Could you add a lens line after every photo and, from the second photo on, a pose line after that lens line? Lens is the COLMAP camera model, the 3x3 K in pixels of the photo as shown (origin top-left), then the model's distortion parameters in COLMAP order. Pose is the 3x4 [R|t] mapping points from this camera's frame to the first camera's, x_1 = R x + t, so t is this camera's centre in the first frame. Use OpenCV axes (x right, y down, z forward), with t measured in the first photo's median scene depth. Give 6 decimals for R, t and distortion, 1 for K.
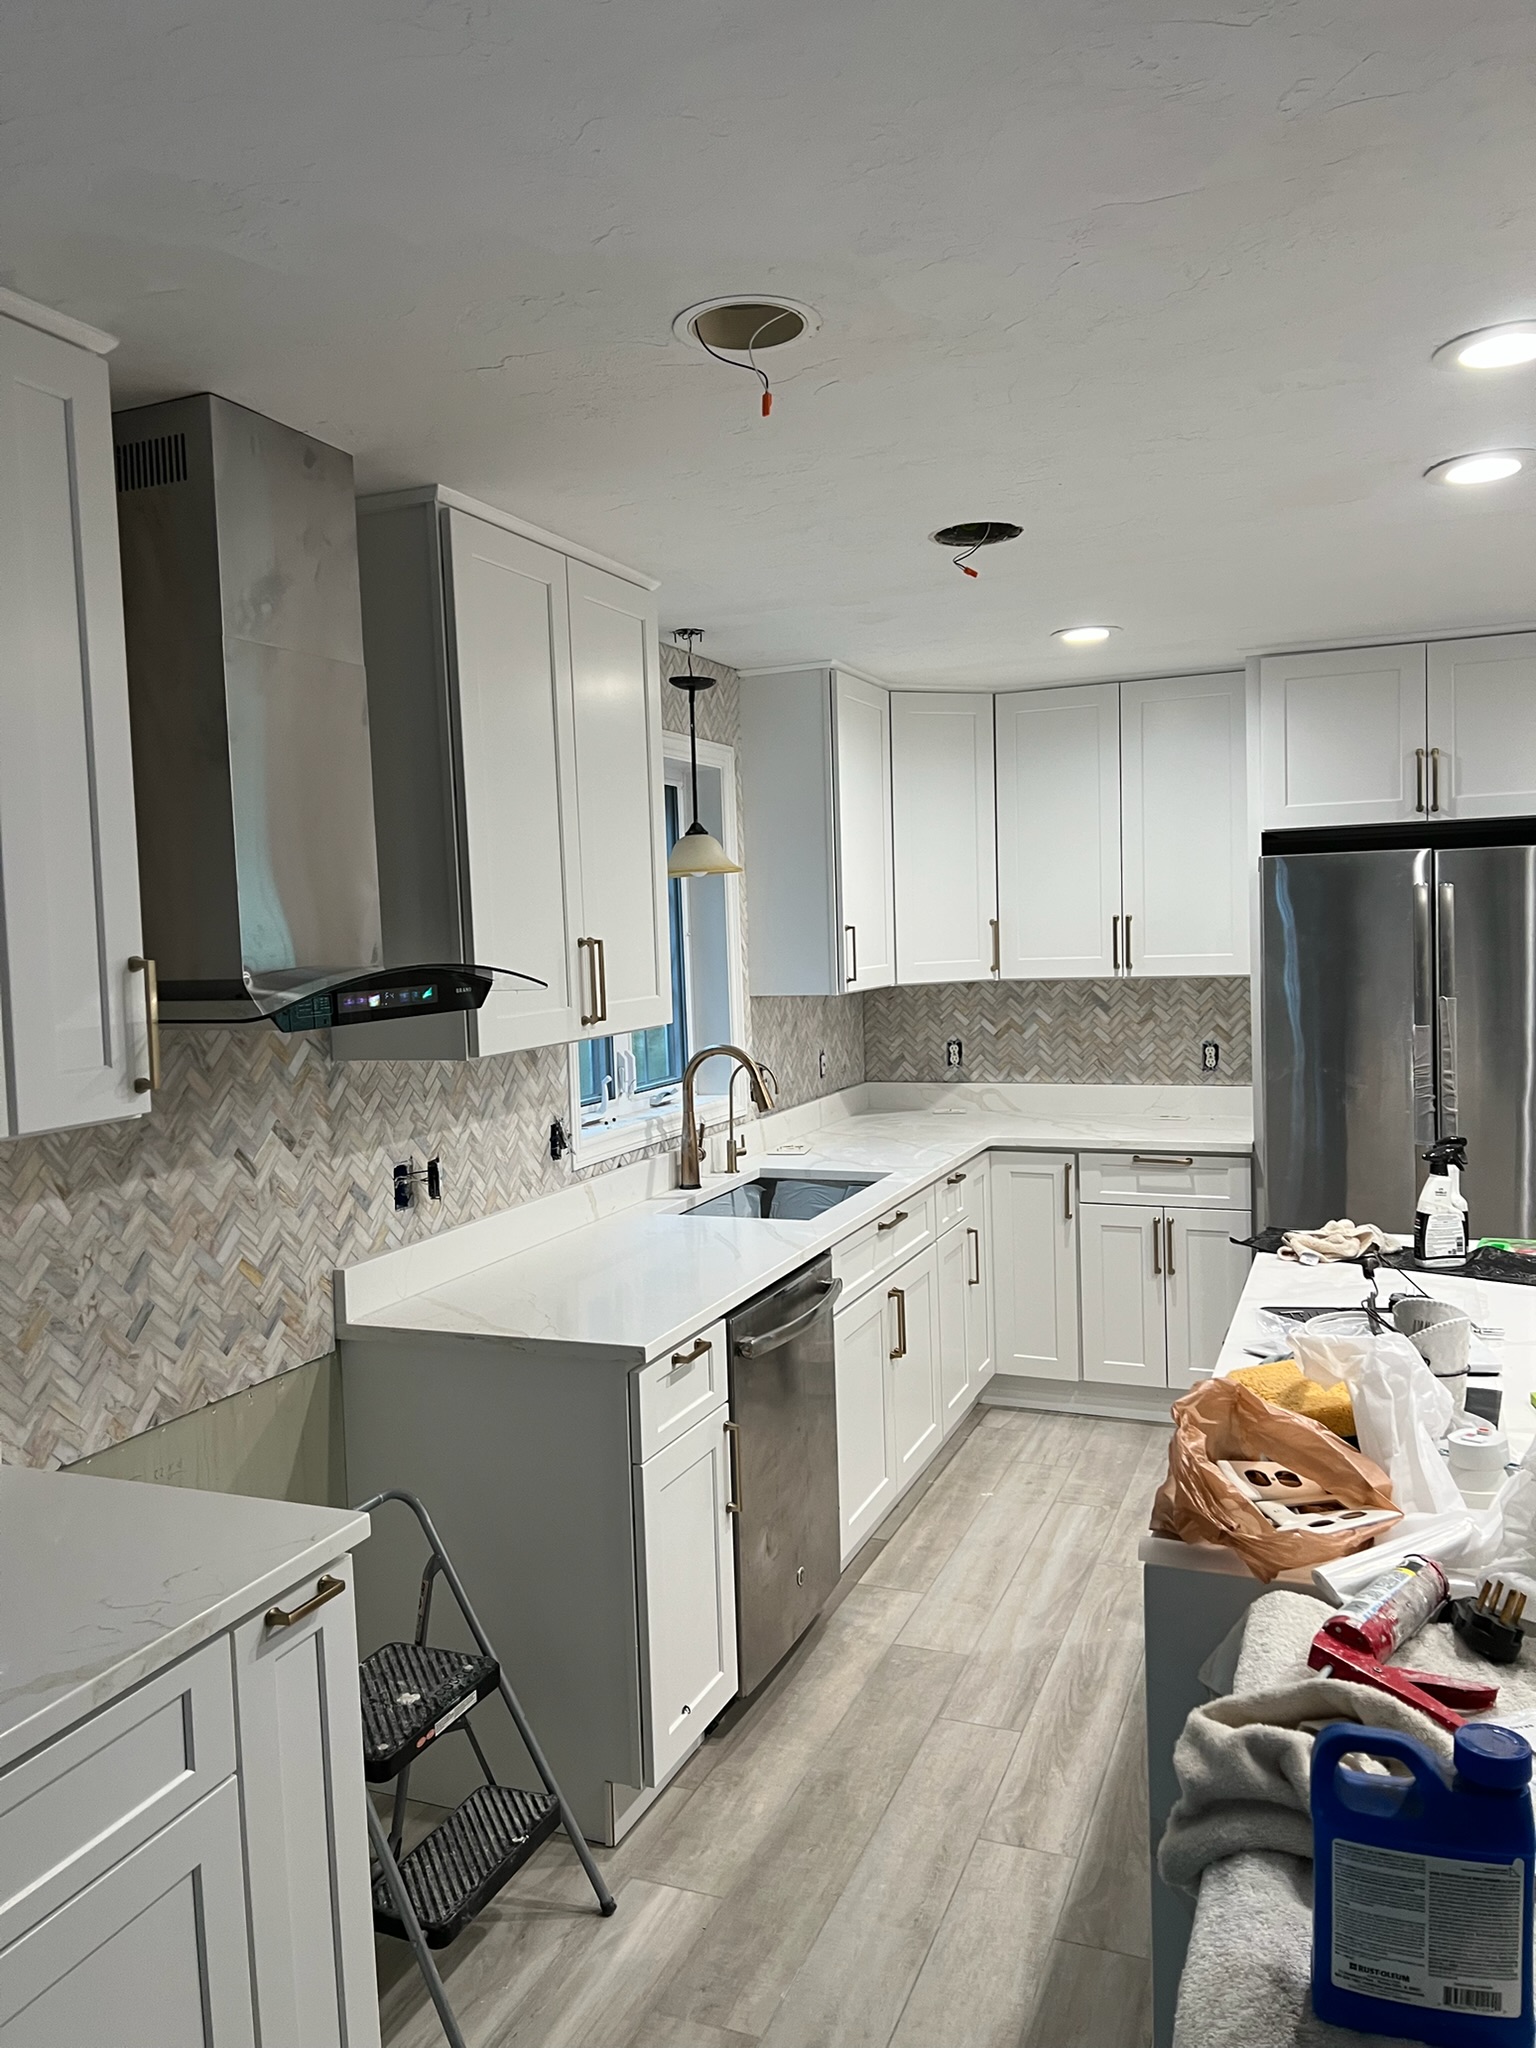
lens RADIAL K [[1534.4, 0, 763.1], [0, 1534.4, 1003.4], [0, 0, 1]] dist [0.057922, -0.064808]
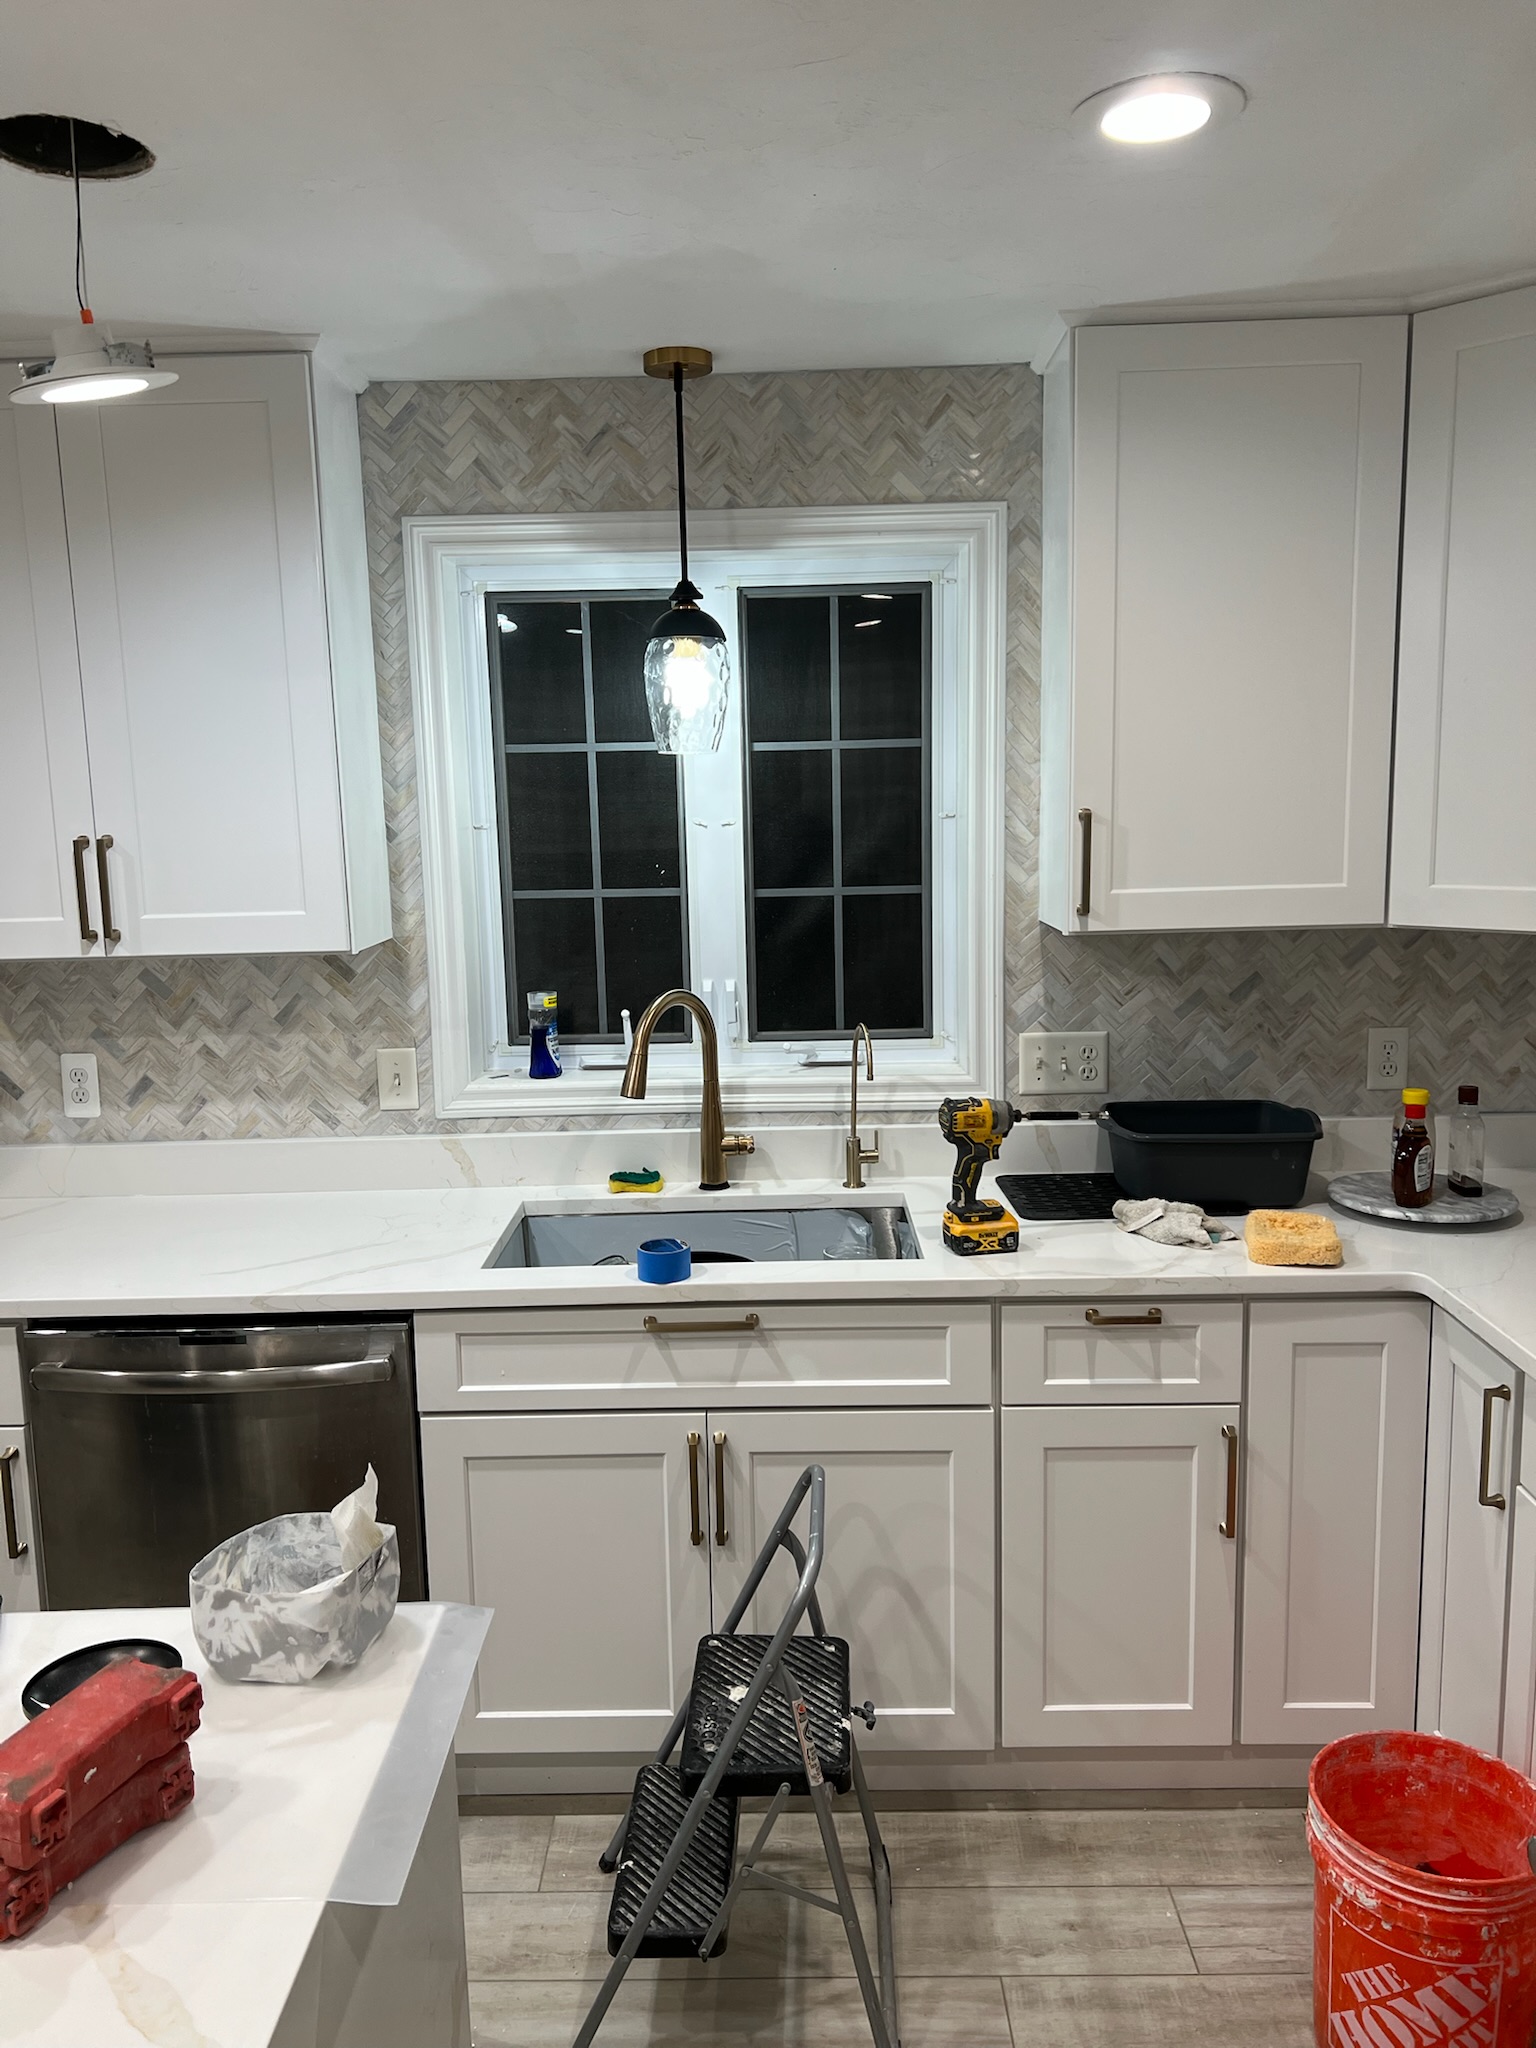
lens RADIAL K [[1534.4, 0, 770.2], [0, 1534.4, 1020.1], [0, 0, 1]] dist [0.057922, -0.064808]
pose [[0.350585, 0.154361, -0.923722, 0.705456], [-0.033071, 0.987749, 0.152509, -0.073818], [0.935947, -0.022919, 0.351395, 0.918155]]
